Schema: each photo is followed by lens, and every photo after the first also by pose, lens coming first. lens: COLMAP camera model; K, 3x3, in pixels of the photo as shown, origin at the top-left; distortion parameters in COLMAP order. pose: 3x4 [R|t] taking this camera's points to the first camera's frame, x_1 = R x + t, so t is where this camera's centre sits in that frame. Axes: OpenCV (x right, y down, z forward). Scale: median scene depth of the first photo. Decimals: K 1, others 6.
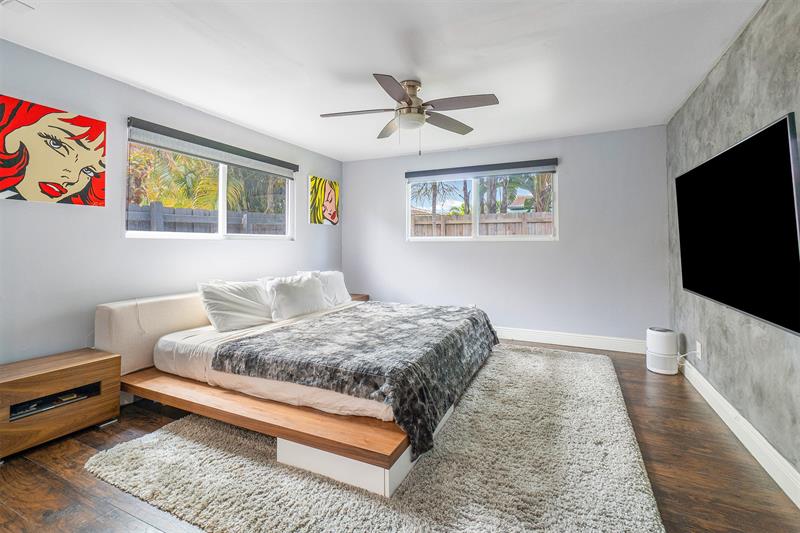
lens RADIAL K [[360.5, 0, 408.7], [0, 360.5, 244.8], [0, 0, 1]] dist [-0.001345, -0.000169]
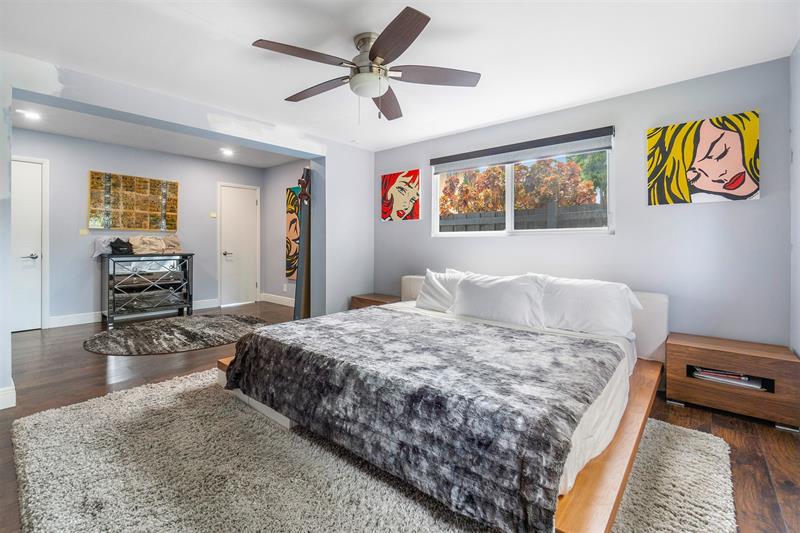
lens RADIAL K [[360.5, 0, 401.0], [0, 360.5, 242.9], [0, 0, 1]] dist [-0.001345, -0.000169]
pose [[-0.261775, -0.005064, -0.965116, 0.583853], [0.001419, 0.999983, -0.005632, 0.010743], [0.965128, -0.002844, -0.261764, 0.980651]]
